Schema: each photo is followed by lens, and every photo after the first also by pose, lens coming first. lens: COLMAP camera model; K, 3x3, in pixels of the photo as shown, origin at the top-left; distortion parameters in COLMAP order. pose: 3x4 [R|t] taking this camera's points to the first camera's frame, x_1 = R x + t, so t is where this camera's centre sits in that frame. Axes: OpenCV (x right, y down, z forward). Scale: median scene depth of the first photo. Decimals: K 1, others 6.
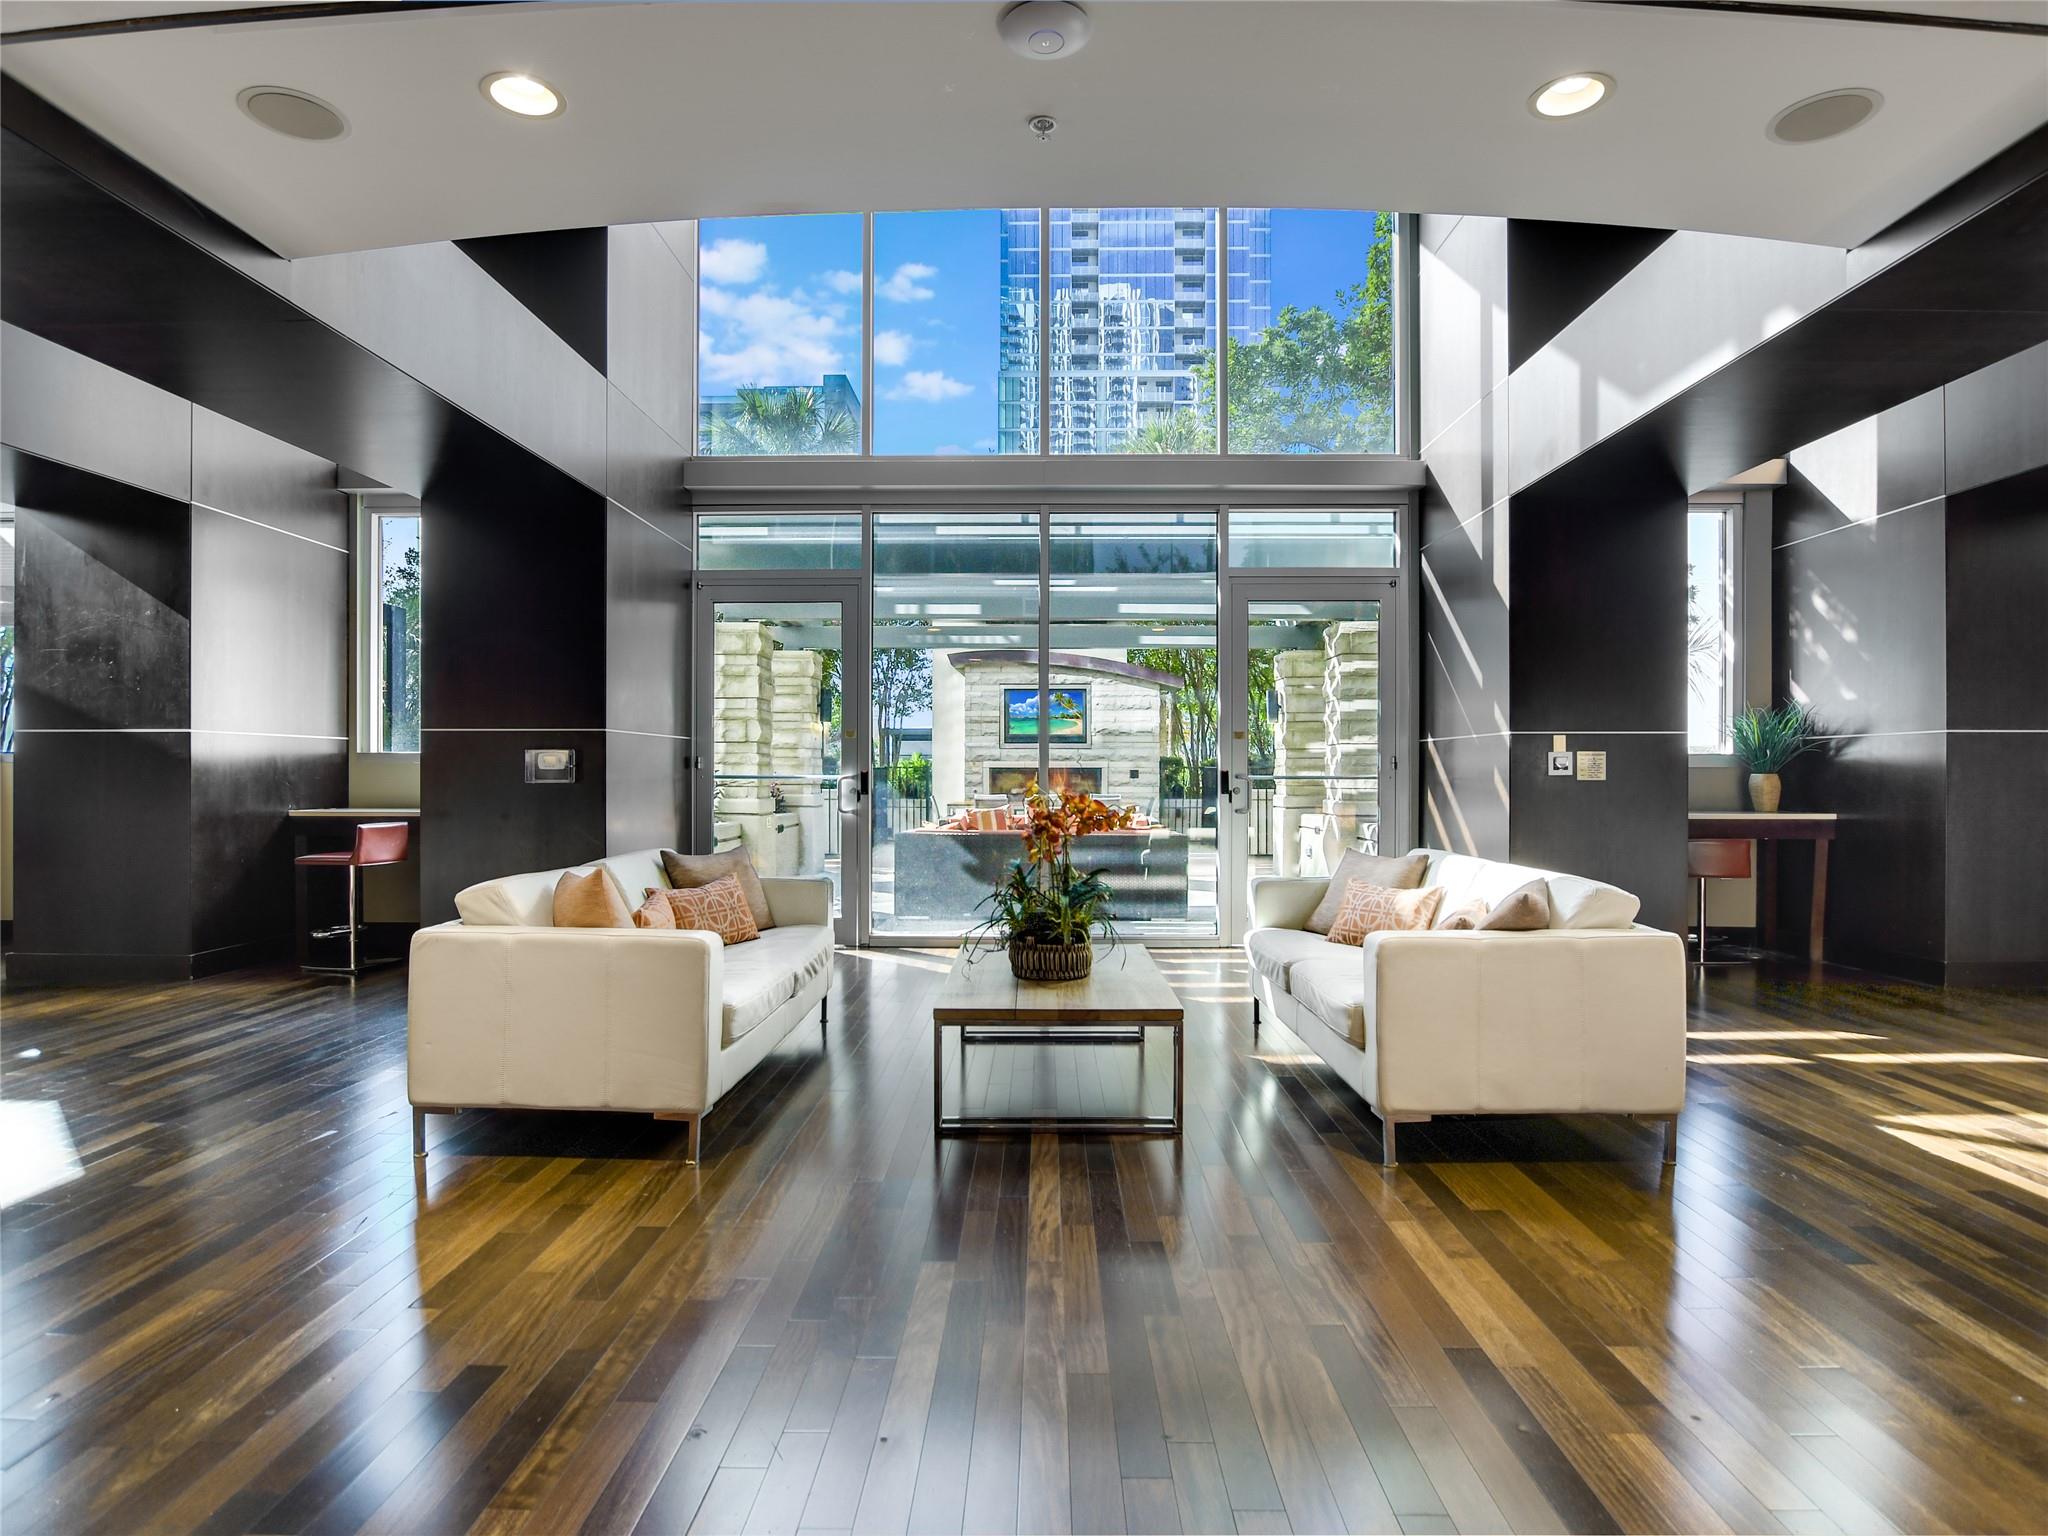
lens RADIAL K [[1139.6, 0, 1024.0], [0, 1139.6, 768.0], [0, 0, 1]] dist [-0.043098, -0.000234]
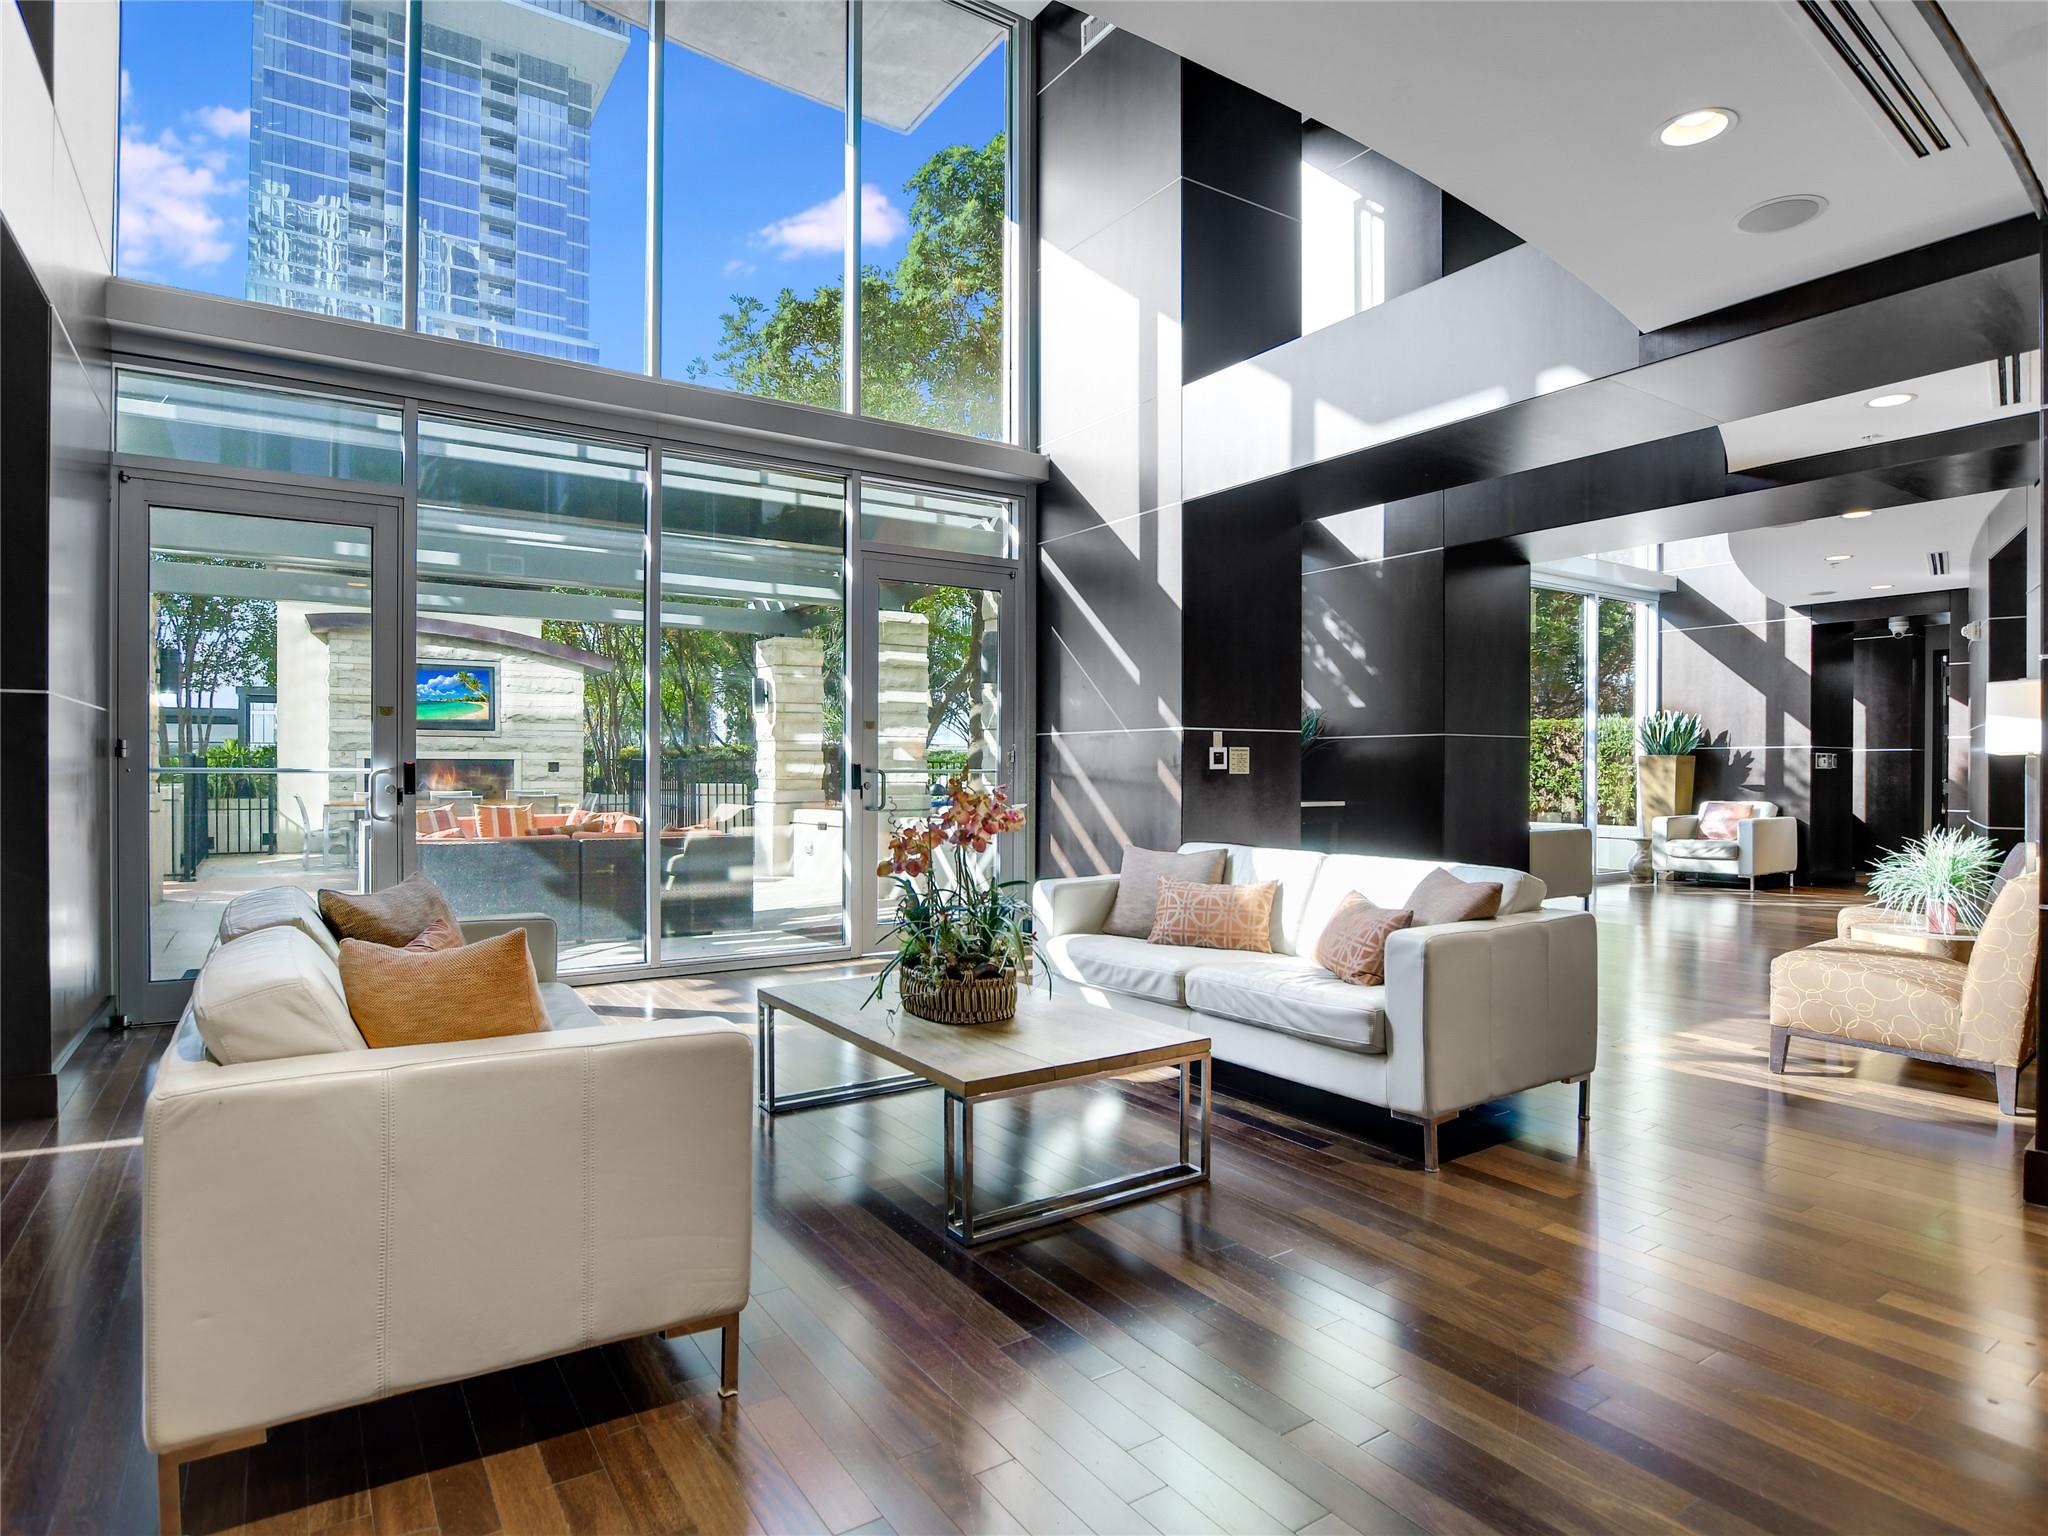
lens RADIAL K [[1135.4, 0, 1024.0], [0, 1135.4, 768.0], [0, 0, 1]] dist [-0.025741, 0.001911]
pose [[0.822105, 0.000346, 0.569335, -0.228727], [-0.004081, 0.999978, 0.005285, 0.000392], [-0.569321, -0.006669, 0.822089, 0.177047]]
